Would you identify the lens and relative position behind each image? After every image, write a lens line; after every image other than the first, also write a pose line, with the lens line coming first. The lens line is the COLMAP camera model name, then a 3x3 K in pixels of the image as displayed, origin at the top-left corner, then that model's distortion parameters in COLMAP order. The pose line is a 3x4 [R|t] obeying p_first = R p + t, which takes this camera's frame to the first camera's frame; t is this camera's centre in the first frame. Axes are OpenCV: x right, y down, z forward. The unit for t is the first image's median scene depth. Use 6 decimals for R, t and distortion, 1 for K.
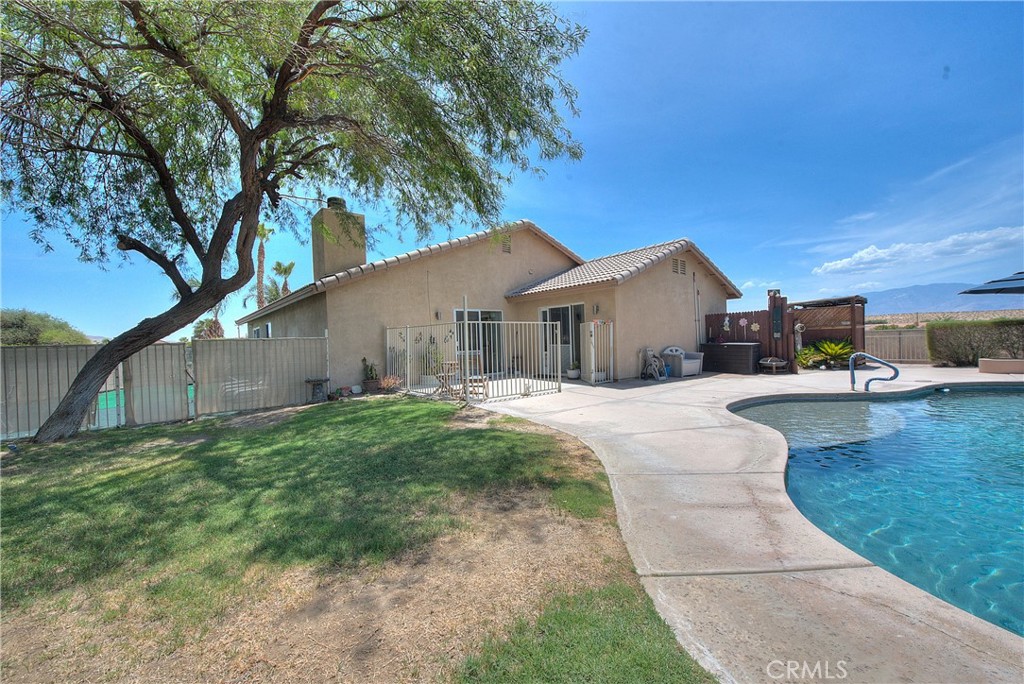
lens RADIAL K [[403.7, 0, 512.0], [0, 403.7, 342.0], [0, 0, 1]] dist [-0.012384, -0.000004]
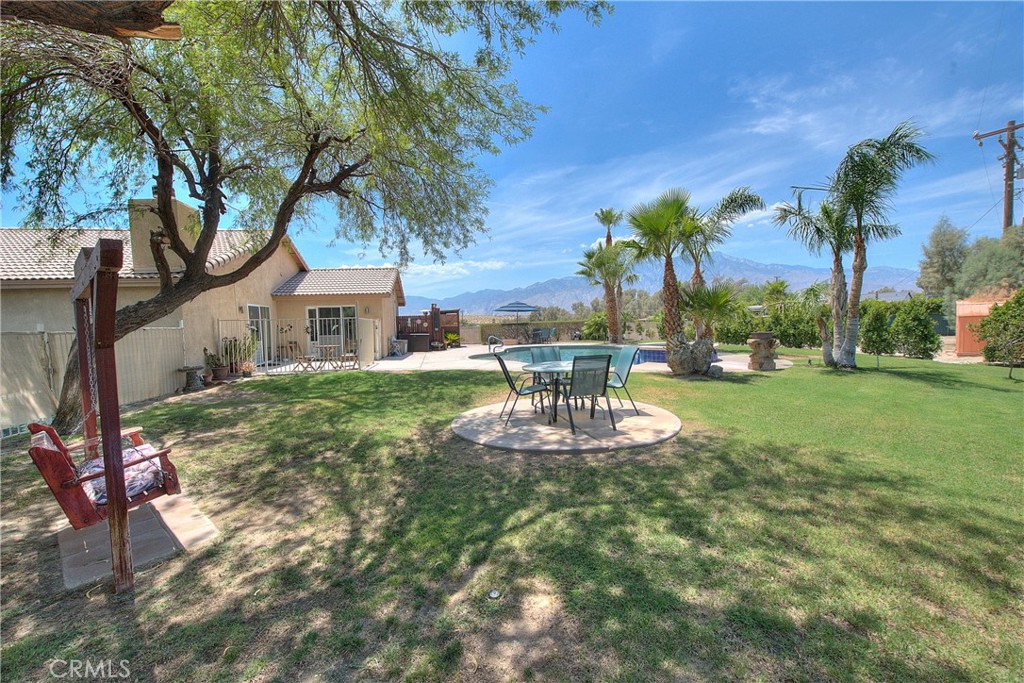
lens RADIAL K [[403.7, 0, 513.4], [0, 403.7, 340.7], [0, 0, 1]] dist [0.014591, -0.000461]
pose [[0.499199, -0.018508, 0.866290, -0.898454], [0.017986, 0.999778, 0.010995, 0.024468], [-0.866301, 0.010092, 0.499421, -0.224897]]
